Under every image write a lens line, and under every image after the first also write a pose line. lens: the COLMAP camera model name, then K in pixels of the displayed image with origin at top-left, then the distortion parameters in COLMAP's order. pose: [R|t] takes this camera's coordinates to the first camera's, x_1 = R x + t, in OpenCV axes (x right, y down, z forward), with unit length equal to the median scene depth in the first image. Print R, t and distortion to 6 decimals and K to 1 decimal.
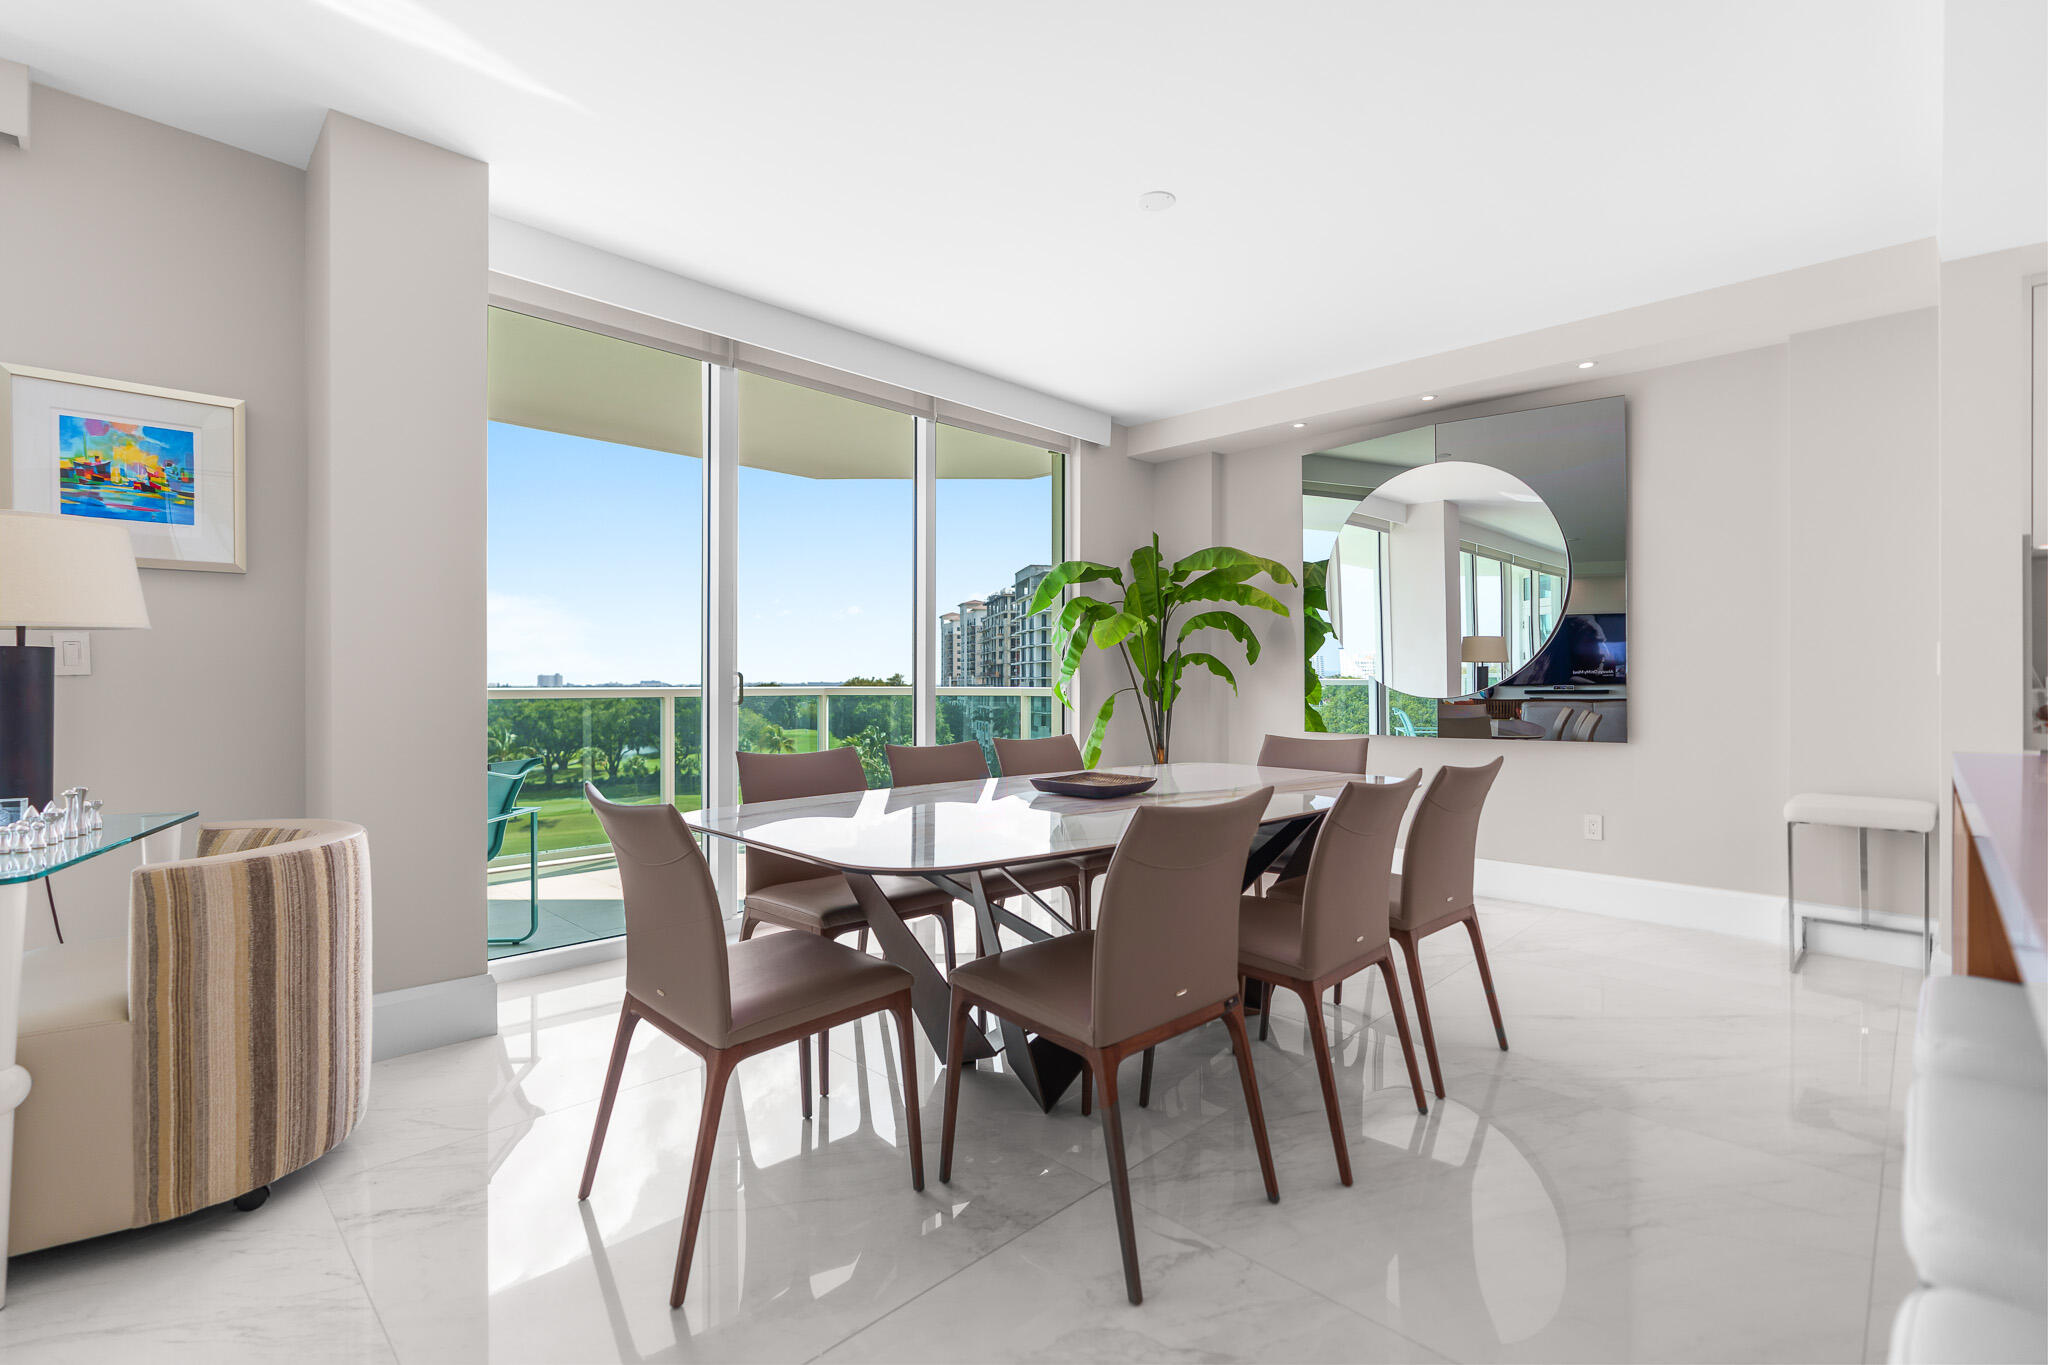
lens RADIAL K [[916.3, 0, 982.2], [0, 916.3, 681.0], [0, 0, 1]] dist [0.000223, 0.000447]
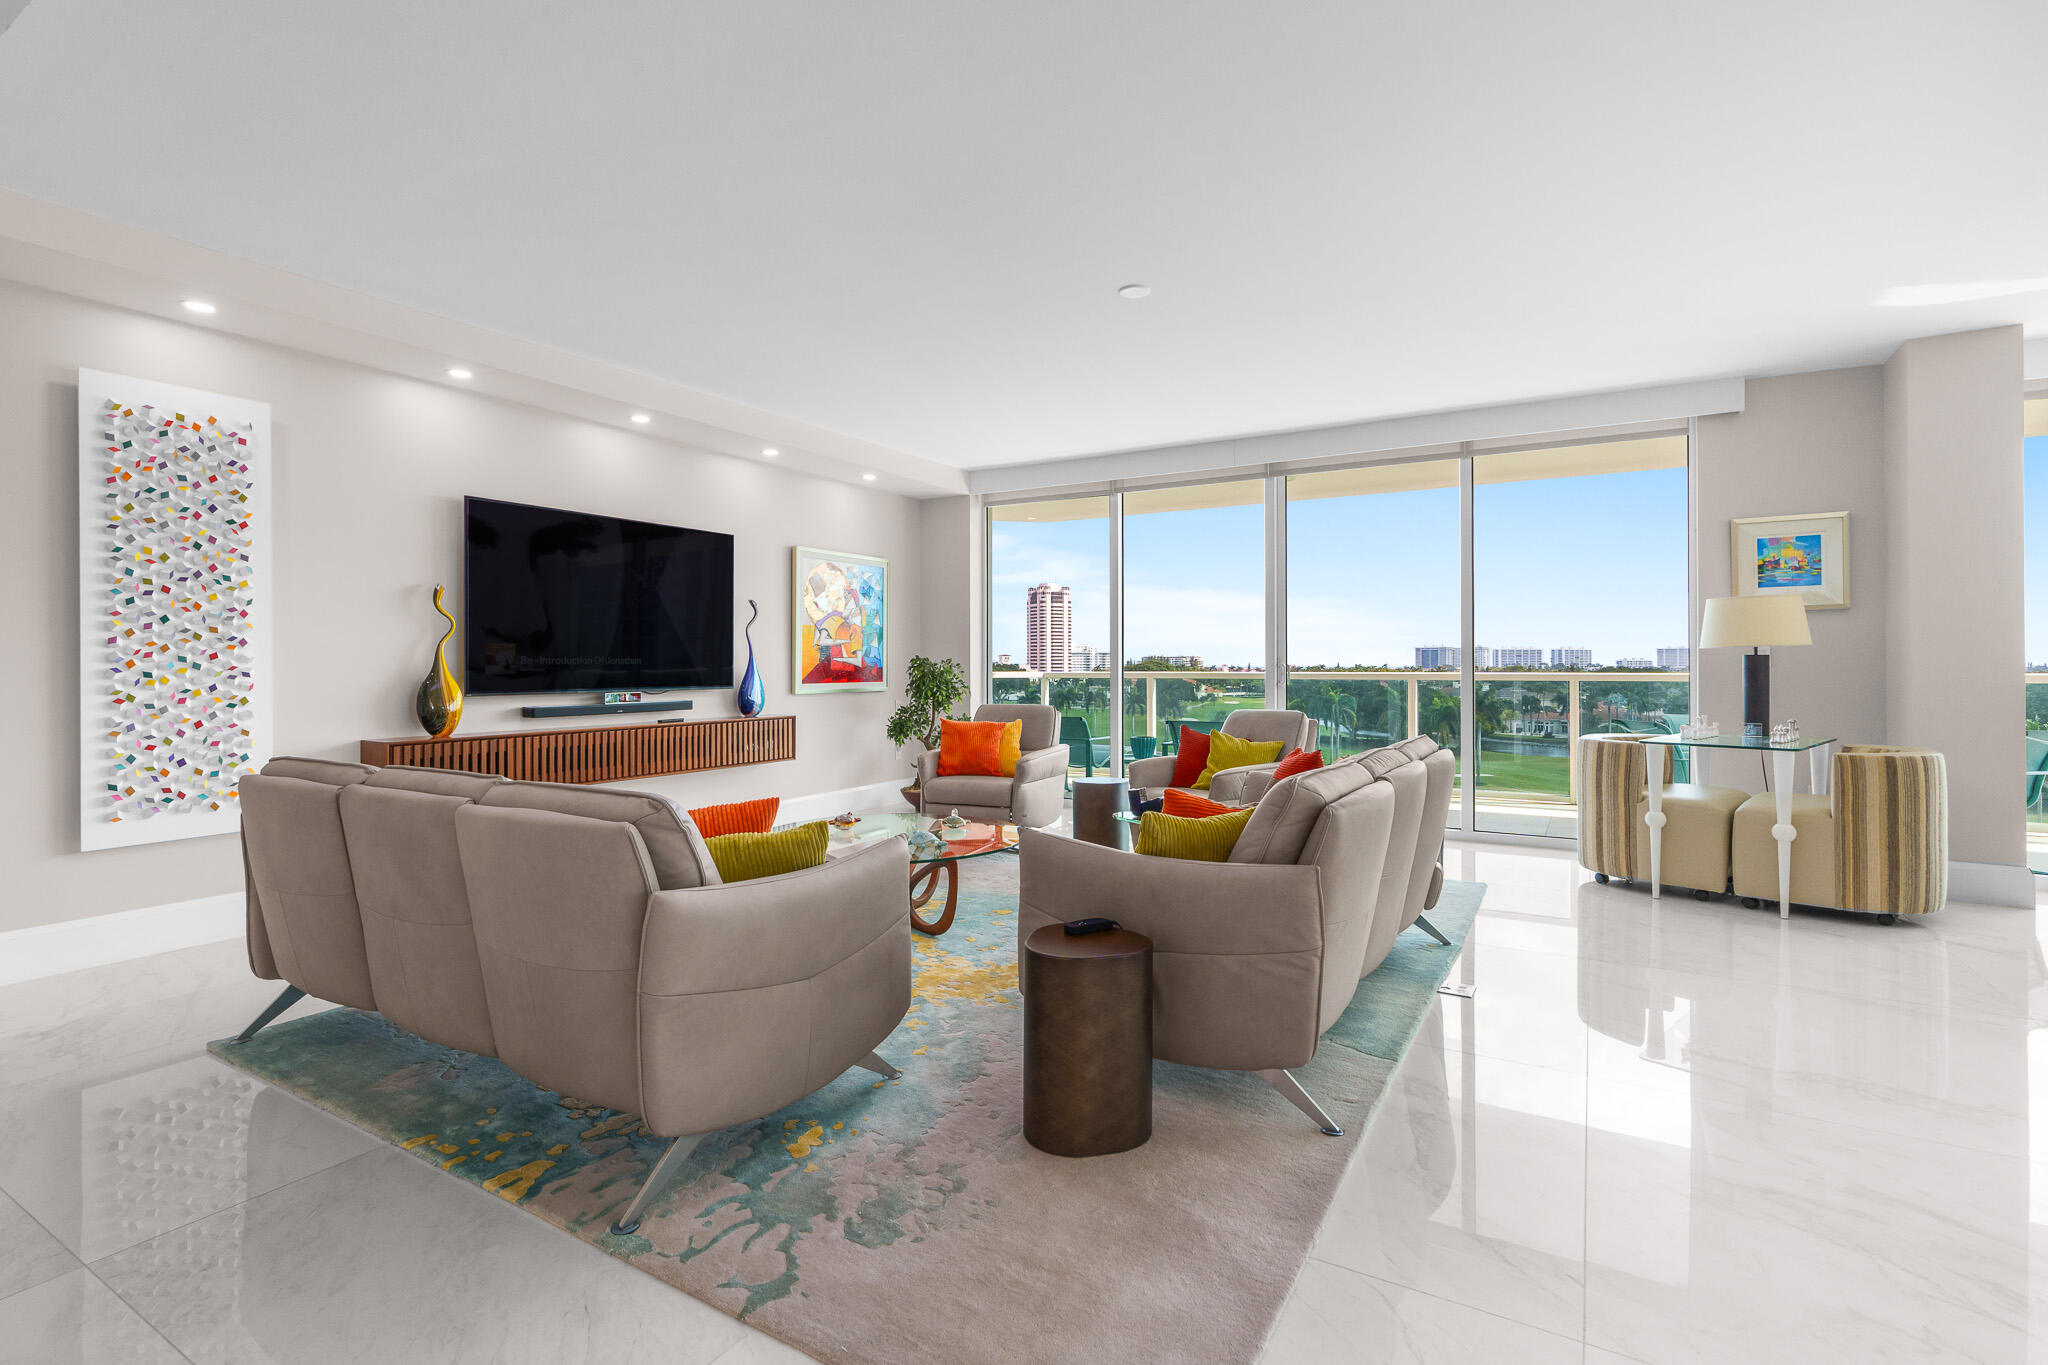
lens RADIAL K [[945.0, 0, 1024.7], [0, 945.0, 655.9], [0, 0, 1]] dist [-0.005598, -0.000235]
pose [[0.257952, -0.007087, -0.966132, 0.570839], [0.002401, 0.999975, -0.006694, -0.020556], [0.966155, -0.000593, 0.257963, -1.072890]]
